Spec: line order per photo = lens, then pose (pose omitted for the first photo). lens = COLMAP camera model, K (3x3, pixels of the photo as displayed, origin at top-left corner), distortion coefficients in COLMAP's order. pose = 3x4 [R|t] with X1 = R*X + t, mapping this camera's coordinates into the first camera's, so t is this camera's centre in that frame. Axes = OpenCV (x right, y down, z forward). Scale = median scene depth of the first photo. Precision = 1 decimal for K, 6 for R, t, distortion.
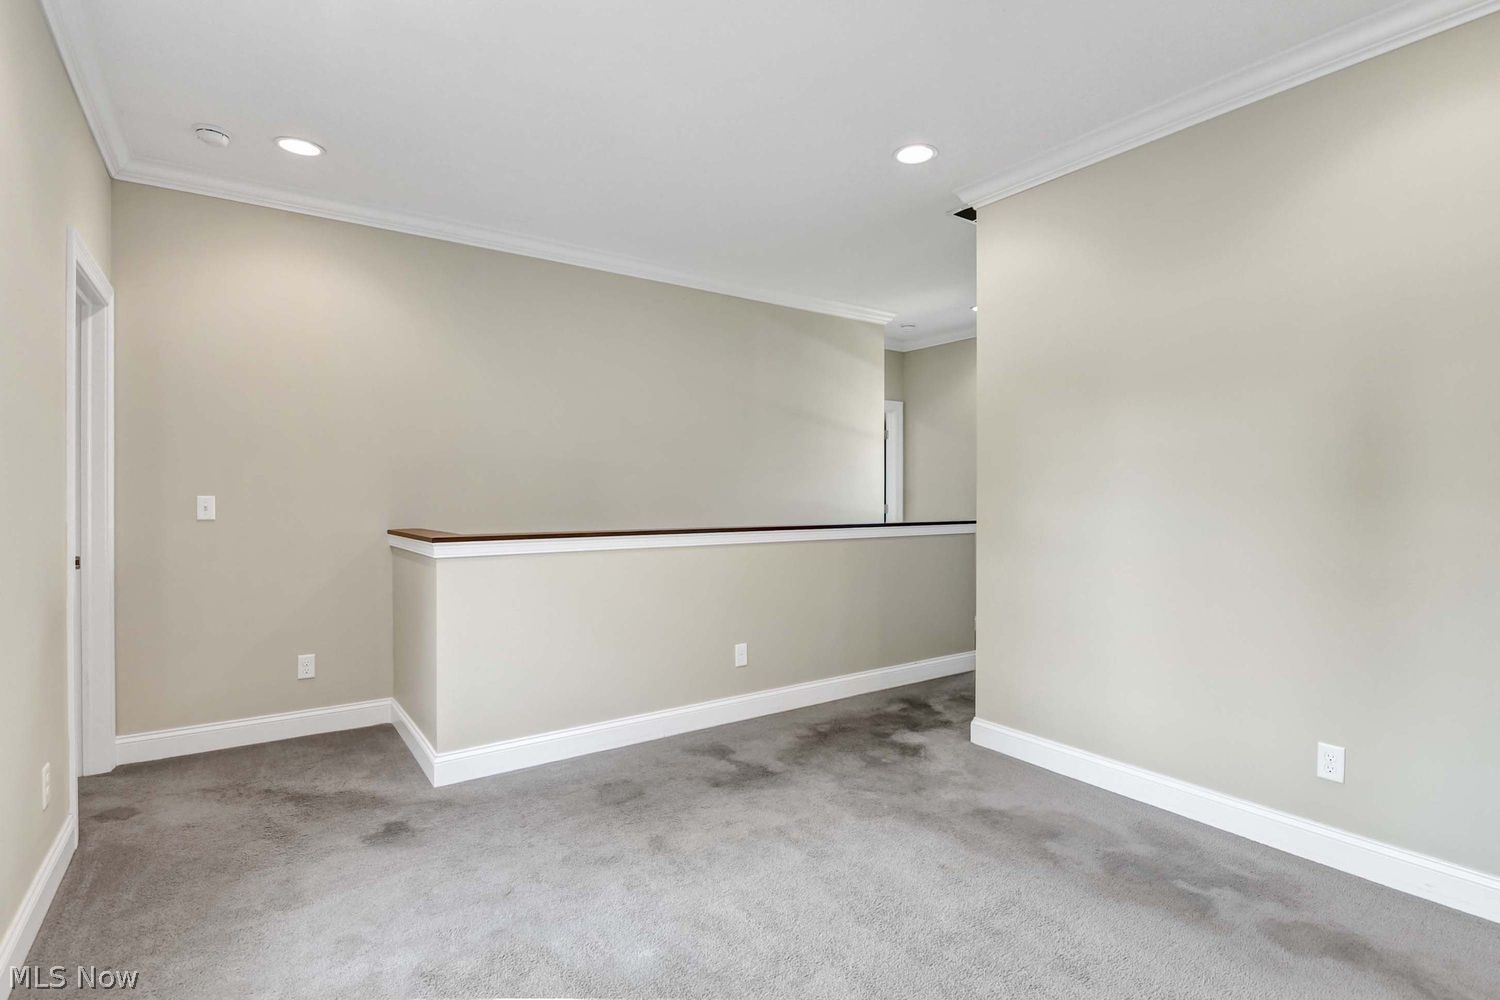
lens RADIAL K [[723.1, 0, 751.1], [0, 723.1, 497.2], [0, 0, 1]] dist [-0.003406, -0.001882]
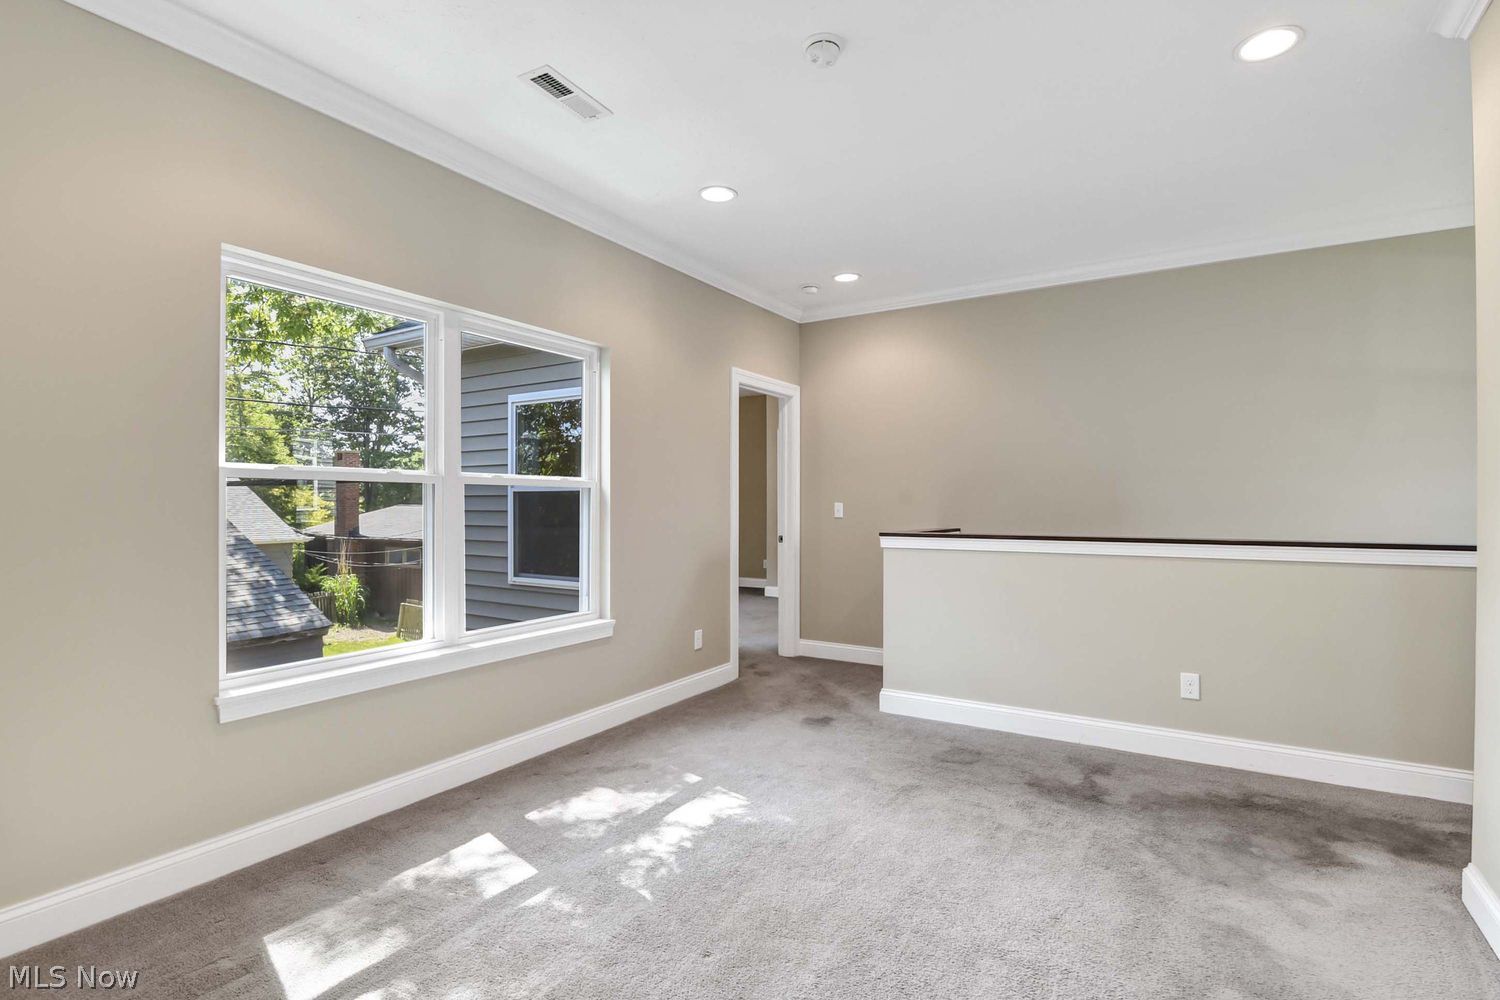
lens RADIAL K [[686.5, 0, 763.4], [0, 686.5, 502.0], [0, 0, 1]] dist [-0.009838, -0.003612]
pose [[0.412020, 0.000941, -0.911174, 0.646066], [-0.005106, 0.999986, -0.001276, -0.001254], [0.911161, 0.005178, 0.412019, 0.232945]]
